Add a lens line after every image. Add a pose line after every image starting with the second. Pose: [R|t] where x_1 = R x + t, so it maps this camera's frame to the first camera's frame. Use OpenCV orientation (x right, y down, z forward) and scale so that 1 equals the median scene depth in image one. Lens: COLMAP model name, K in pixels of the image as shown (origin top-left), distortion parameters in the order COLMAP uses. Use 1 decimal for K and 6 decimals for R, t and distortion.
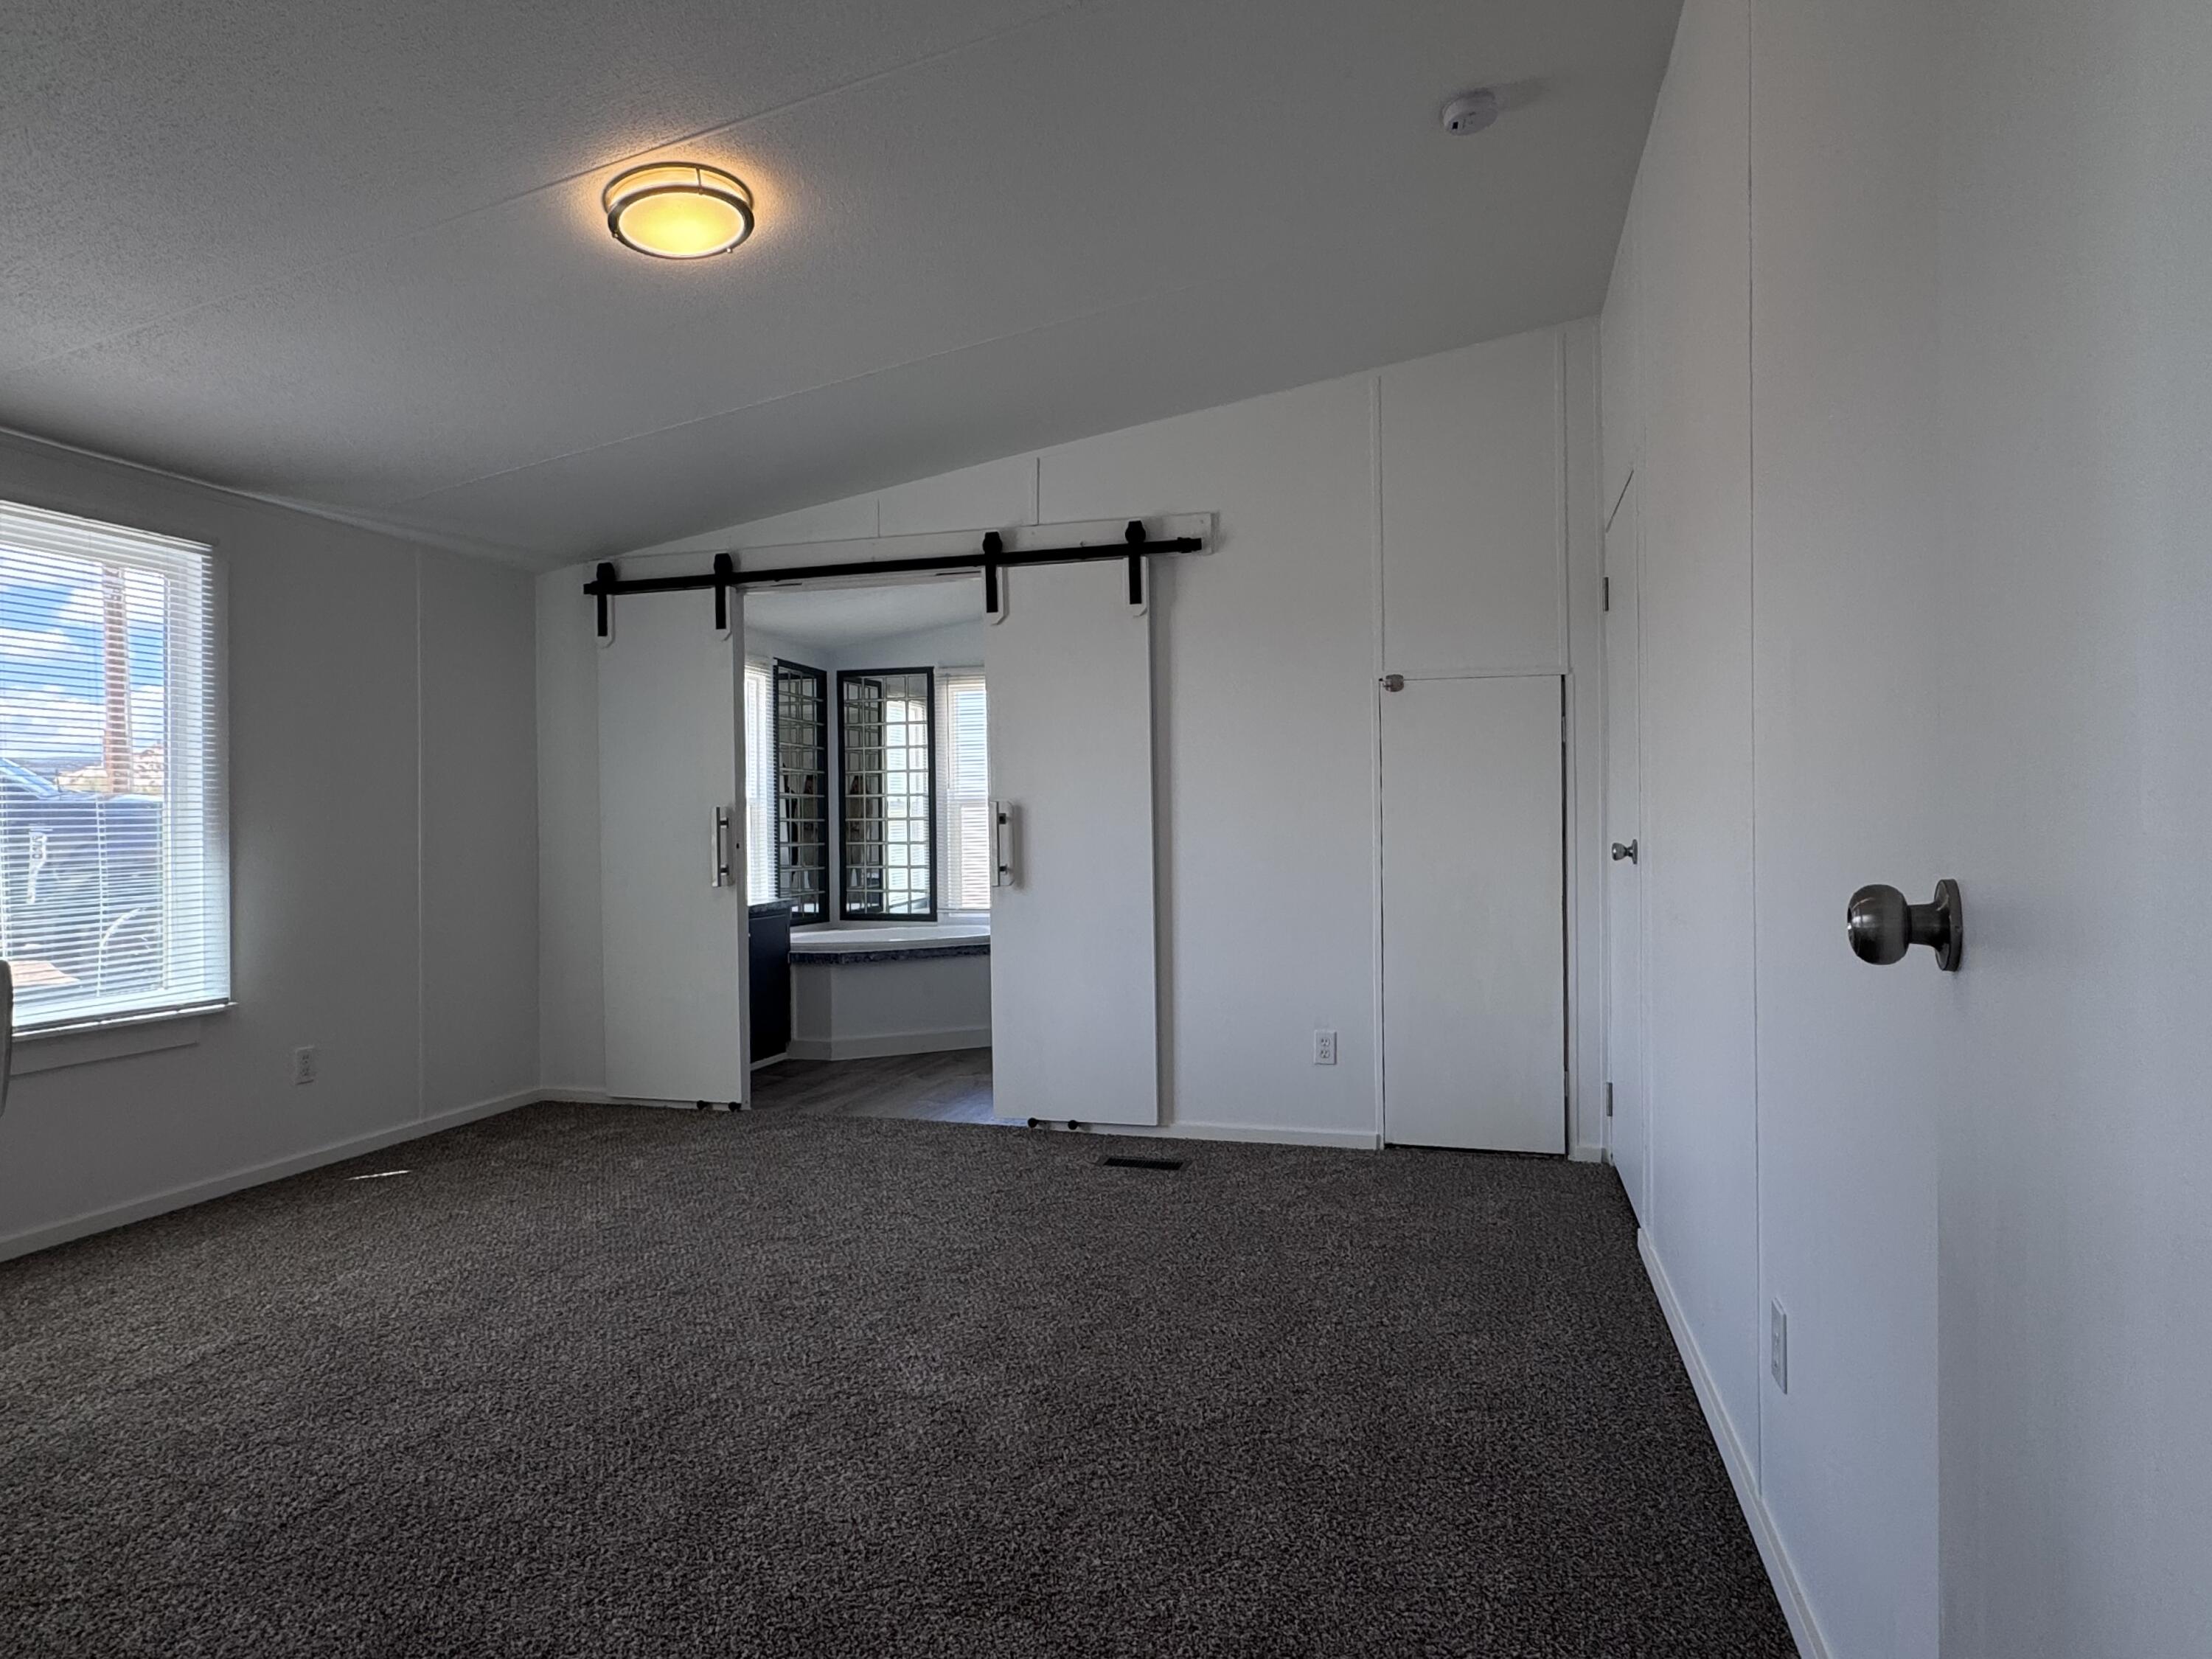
lens RADIAL K [[1304.7, 0, 1101.9], [0, 1304.7, 834.6], [0, 0, 1]] dist [-0.004019, -0.000676]
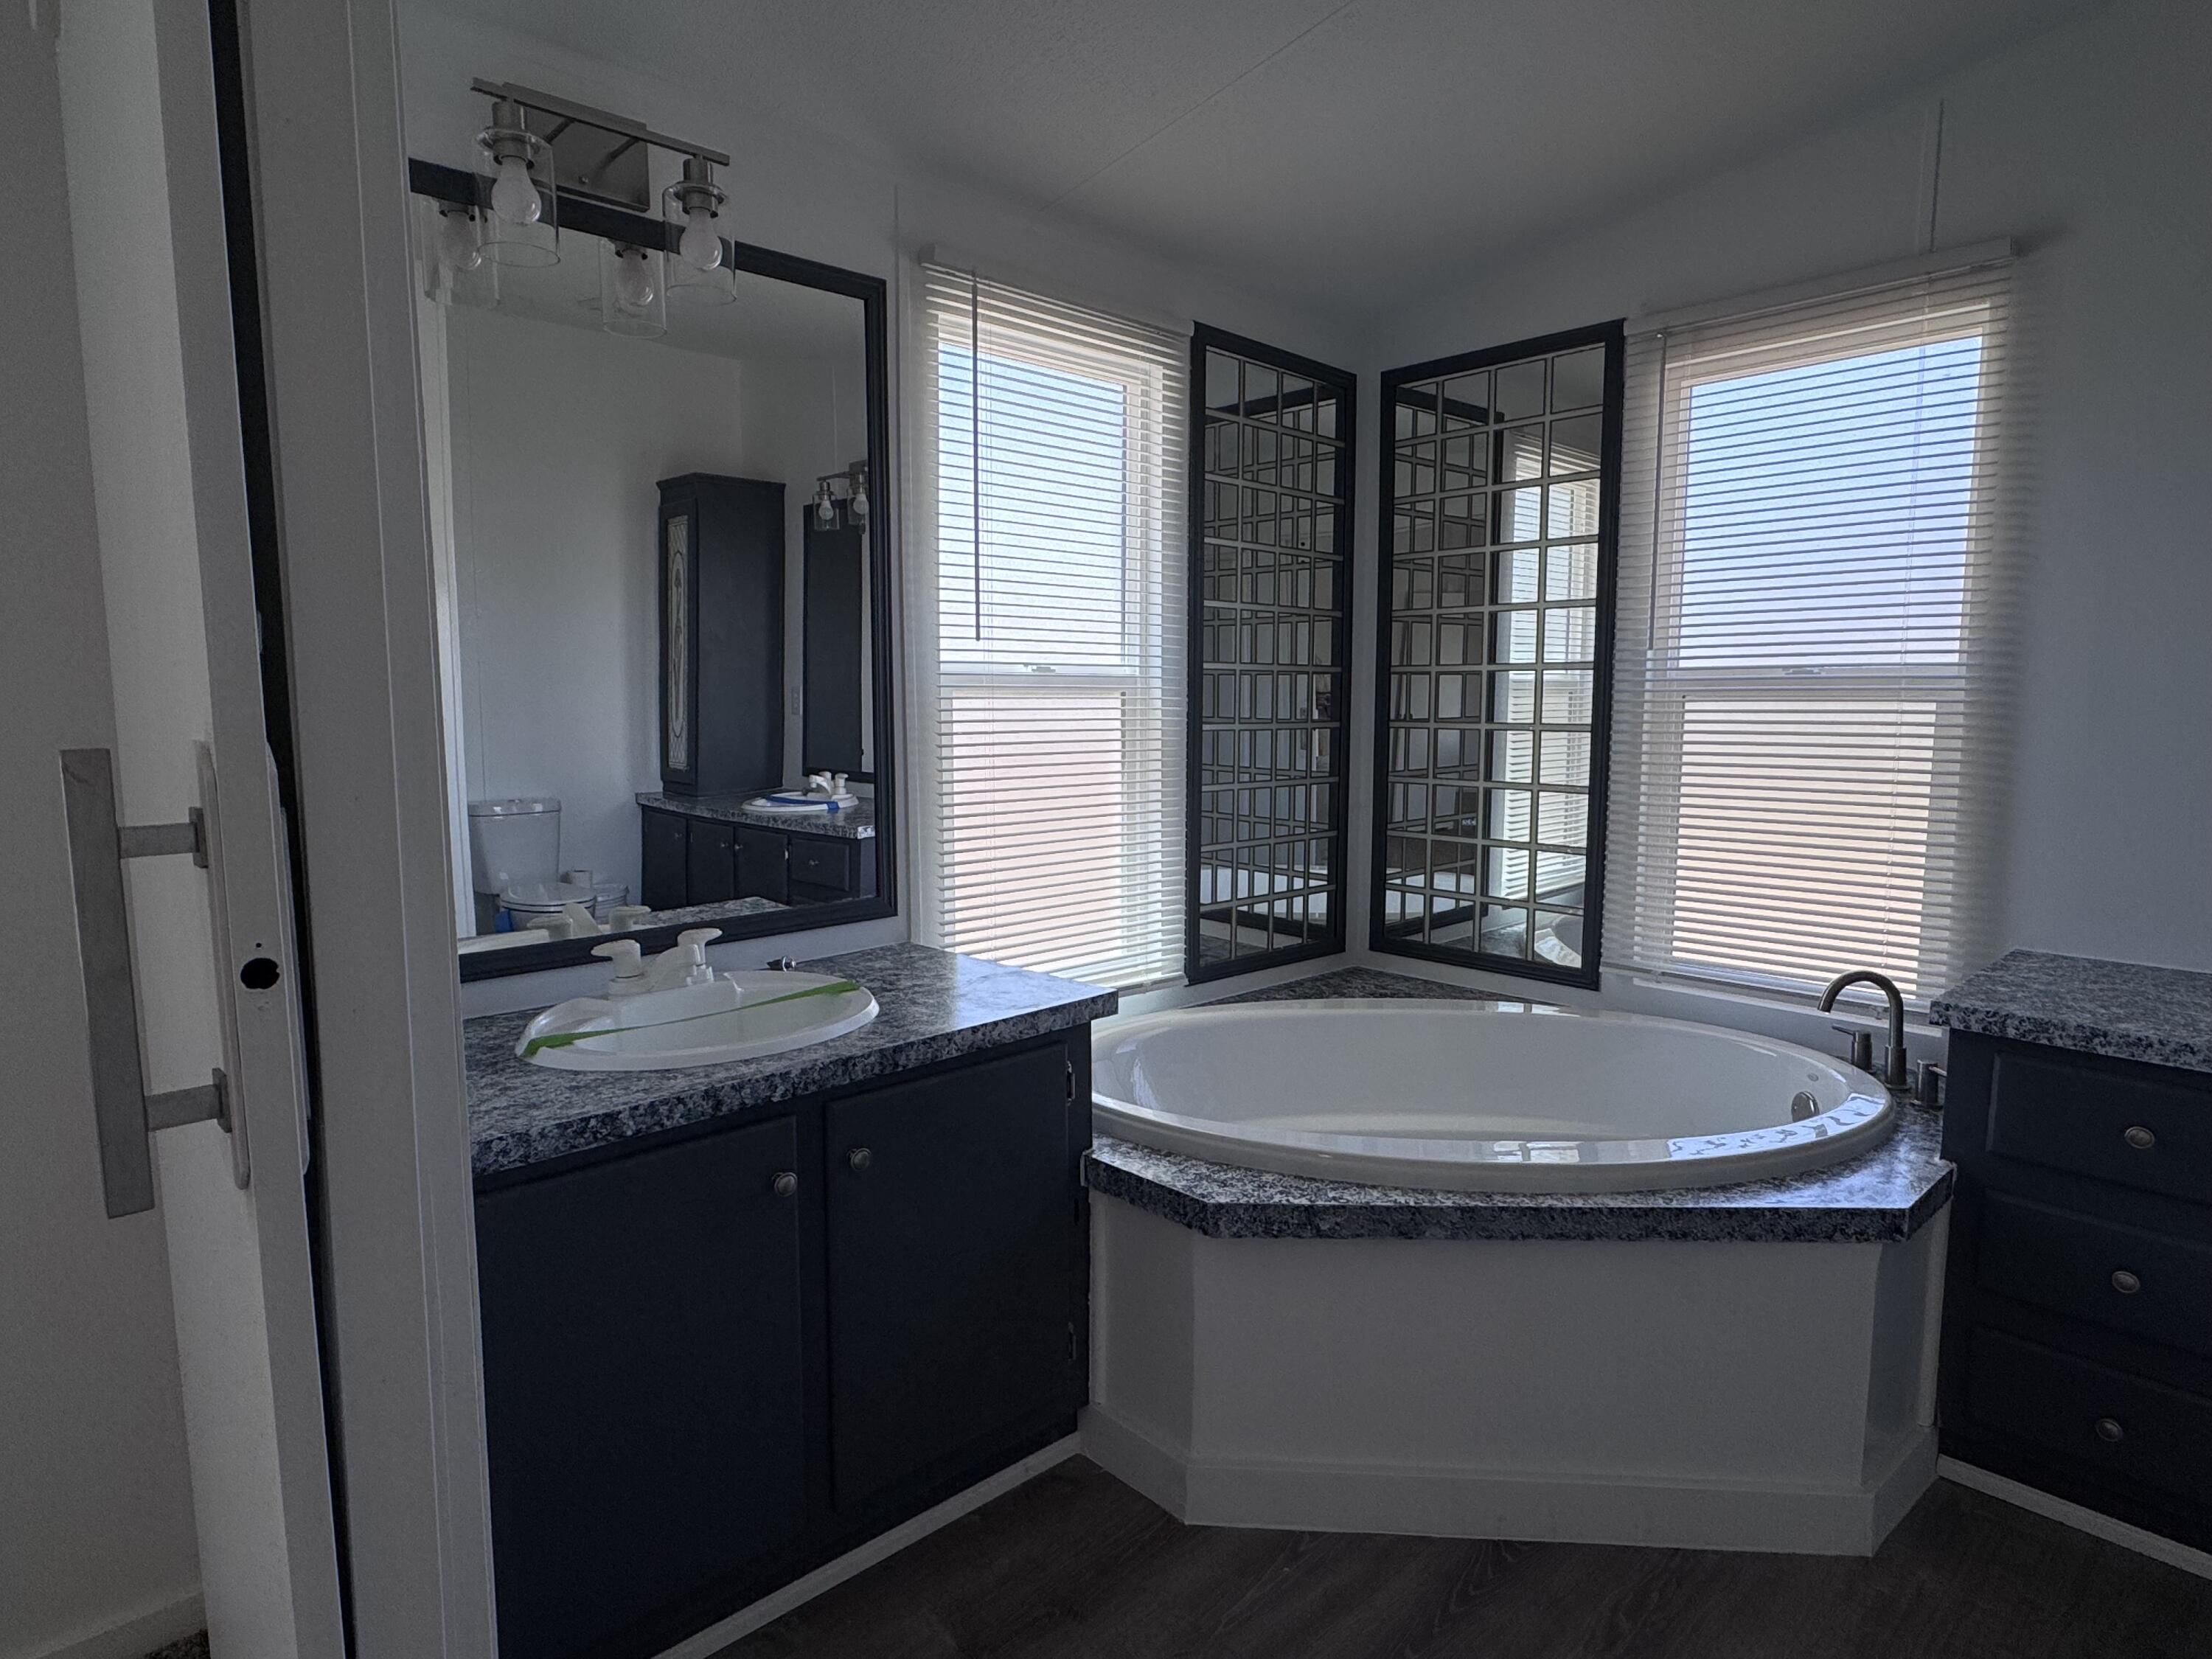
lens RADIAL K [[1232.0, 0, 1099.4], [0, 1232.0, 822.7], [0, 0, 1]] dist [-0.001695, 0.000222]
pose [[0.855121, 0.060414, -0.514896, -0.068067], [-0.010274, 0.994967, 0.099679, -0.019129], [0.518326, -0.079948, 0.851438, 0.615271]]
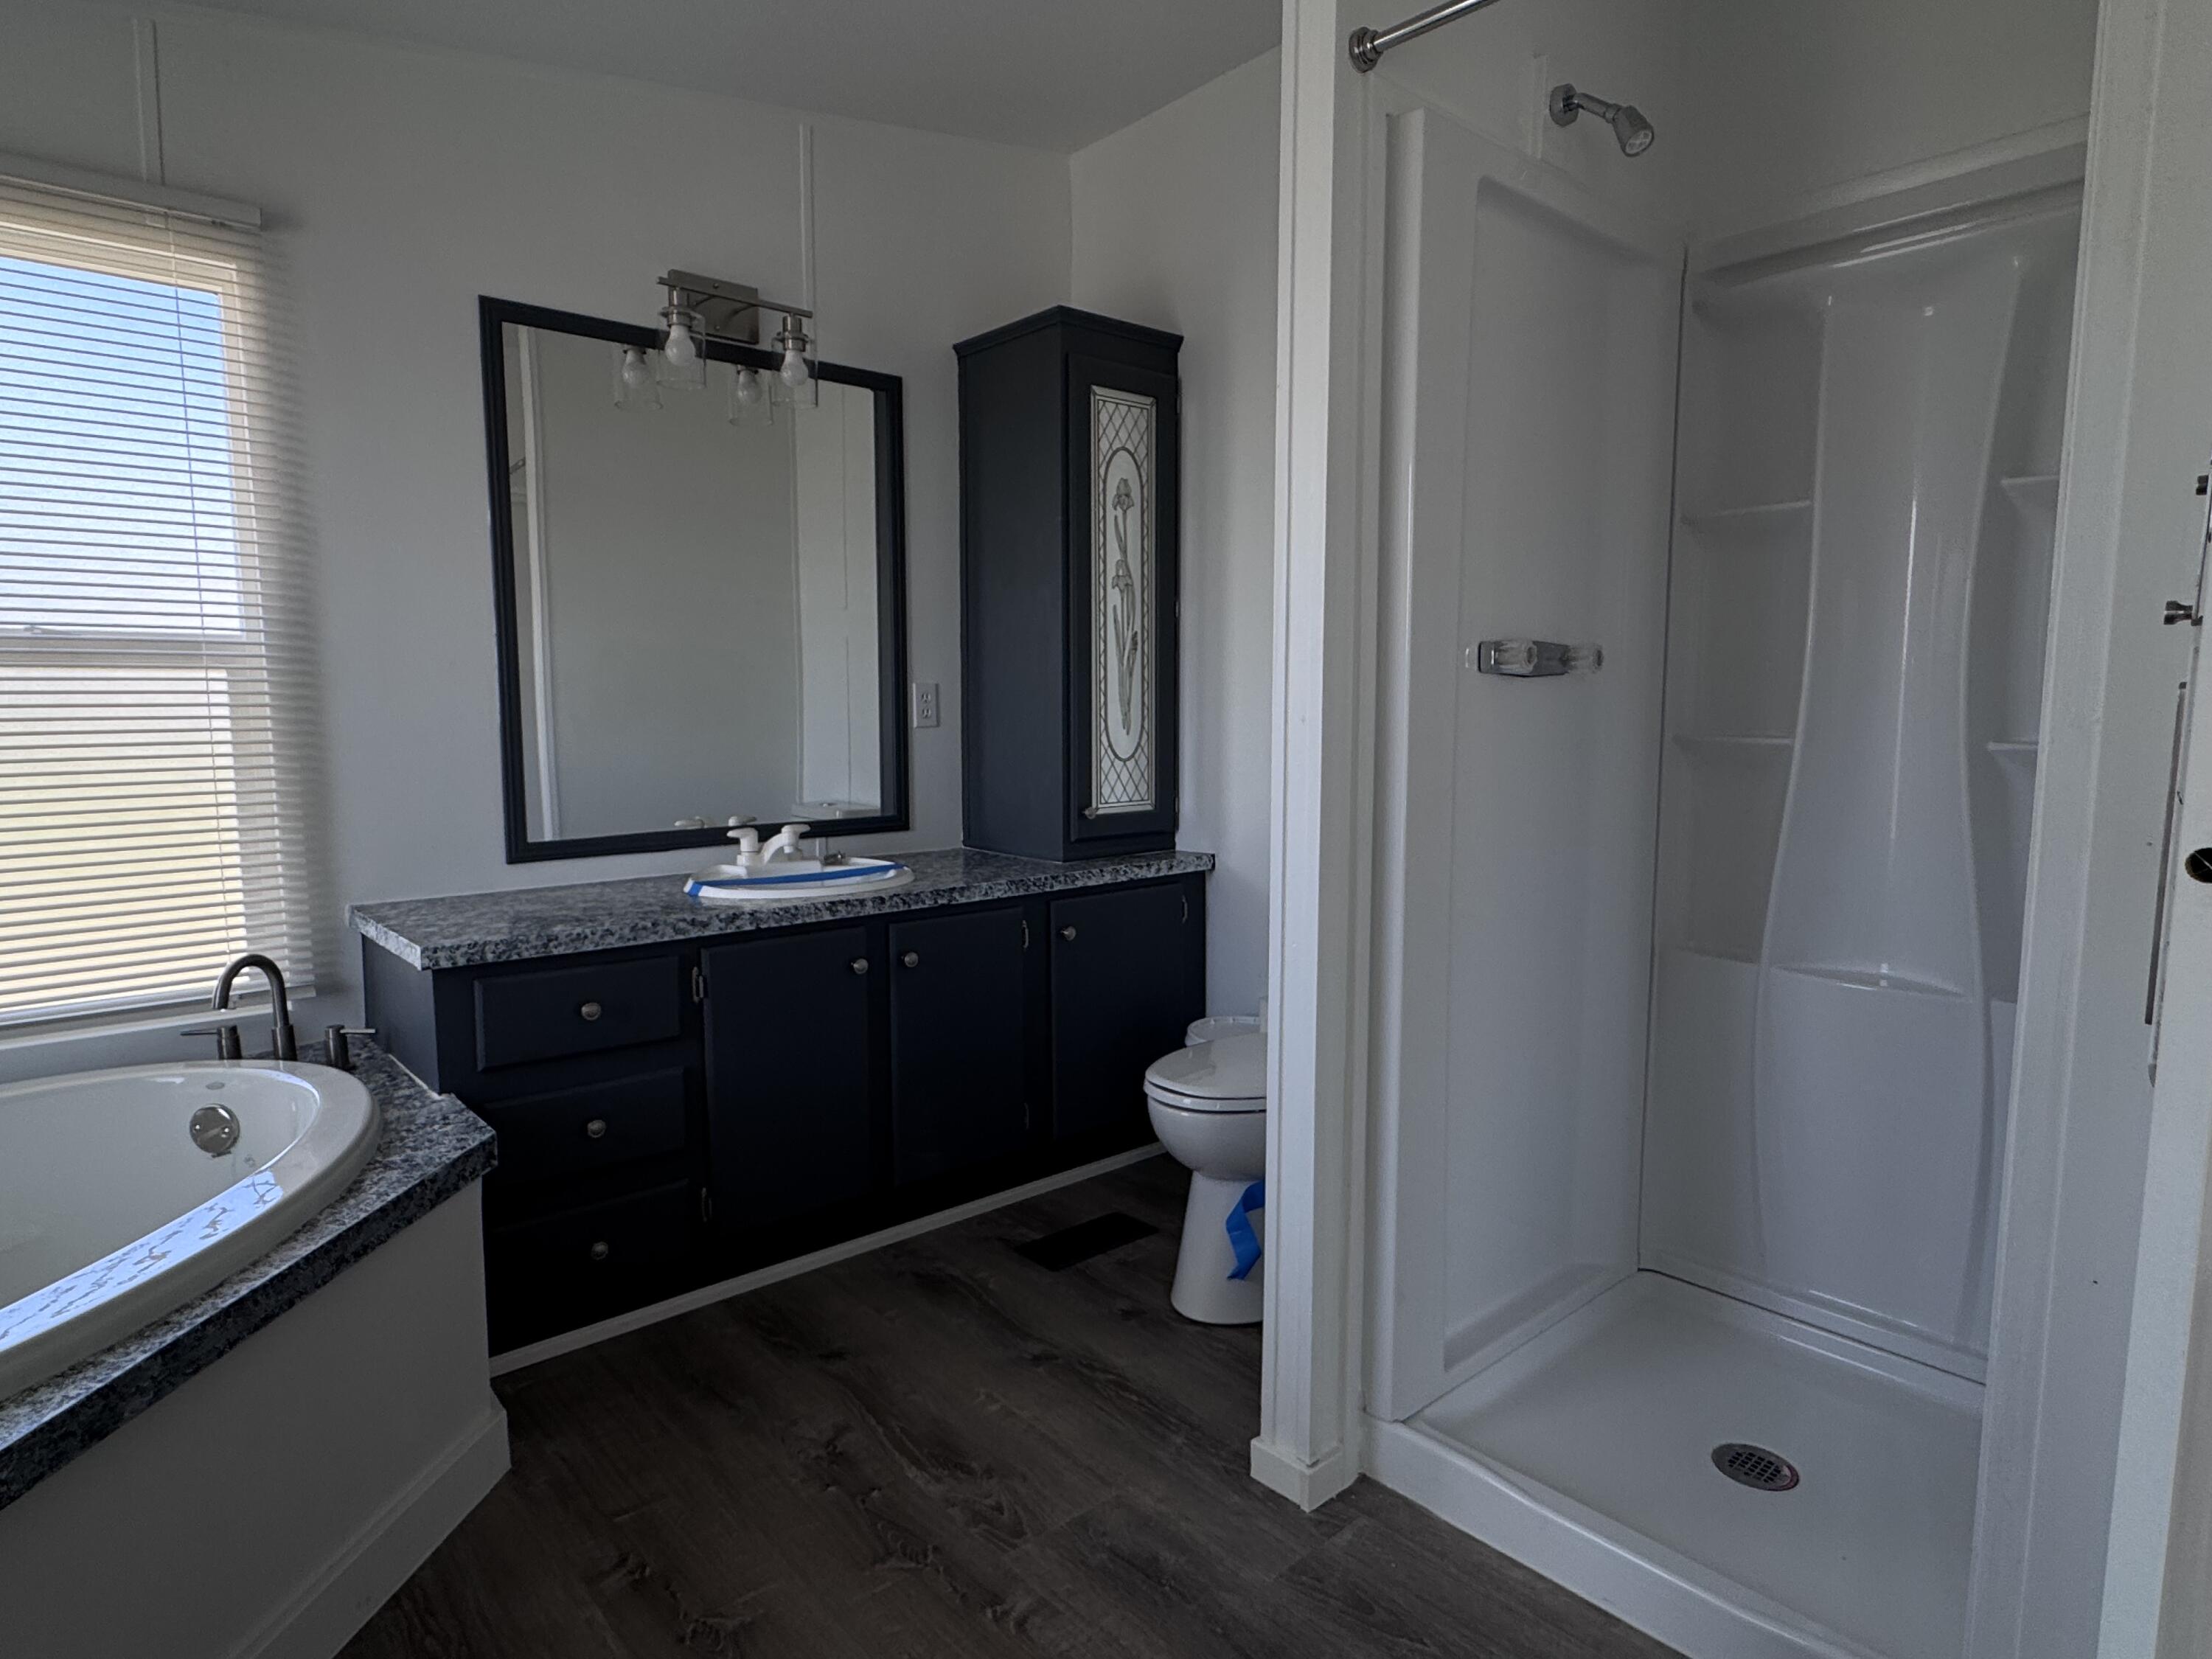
lens RADIAL K [[1236.6, 0, 1097.5], [0, 1236.6, 824.0], [0, 0, 1]] dist [-0.000663, -0.000362]
pose [[0.545612, -0.076558, 0.834533, -0.187464], [0.008038, 0.996251, 0.086139, -0.007620], [-0.837999, -0.040291, 0.544182, 0.651093]]
